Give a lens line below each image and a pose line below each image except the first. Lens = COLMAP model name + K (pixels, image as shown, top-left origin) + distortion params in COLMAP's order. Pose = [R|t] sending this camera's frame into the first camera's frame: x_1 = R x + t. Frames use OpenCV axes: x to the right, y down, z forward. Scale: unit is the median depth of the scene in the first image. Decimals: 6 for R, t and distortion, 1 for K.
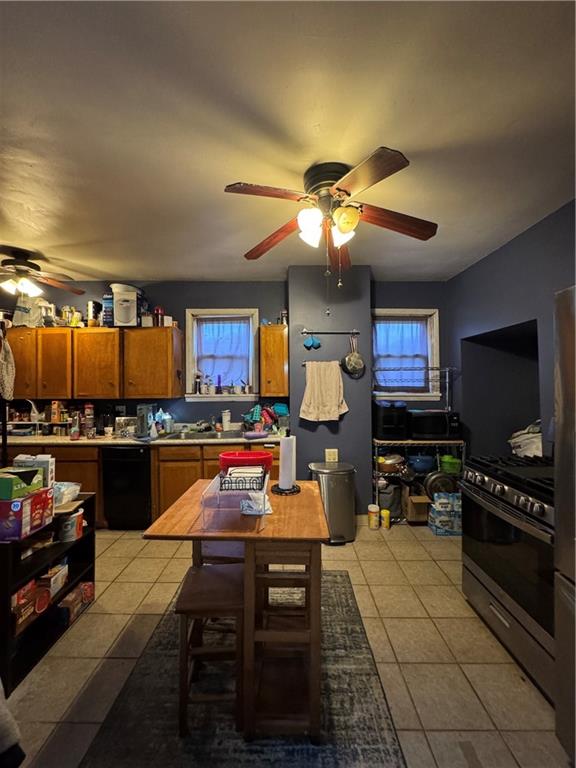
lens RADIAL K [[306.1, 0, 286.5], [0, 306.1, 384.8], [0, 0, 1]] dist [-0.001050, 0.000532]
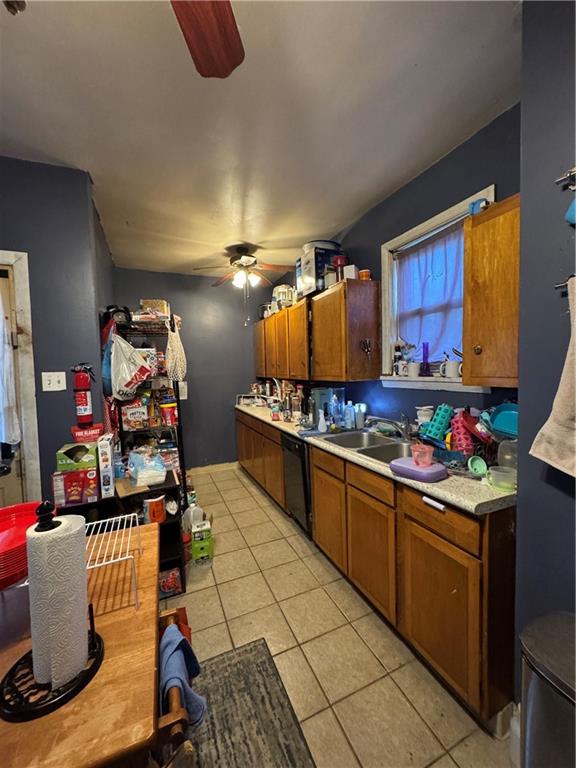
lens RADIAL K [[306.1, 0, 286.4], [0, 306.1, 383.2], [0, 0, 1]] dist [-0.001050, 0.000532]
pose [[0.406181, 0.040989, -0.912873, 0.206678], [0.031973, 0.997744, 0.059026, 0.000745], [0.913233, -0.053163, 0.403954, 0.560047]]
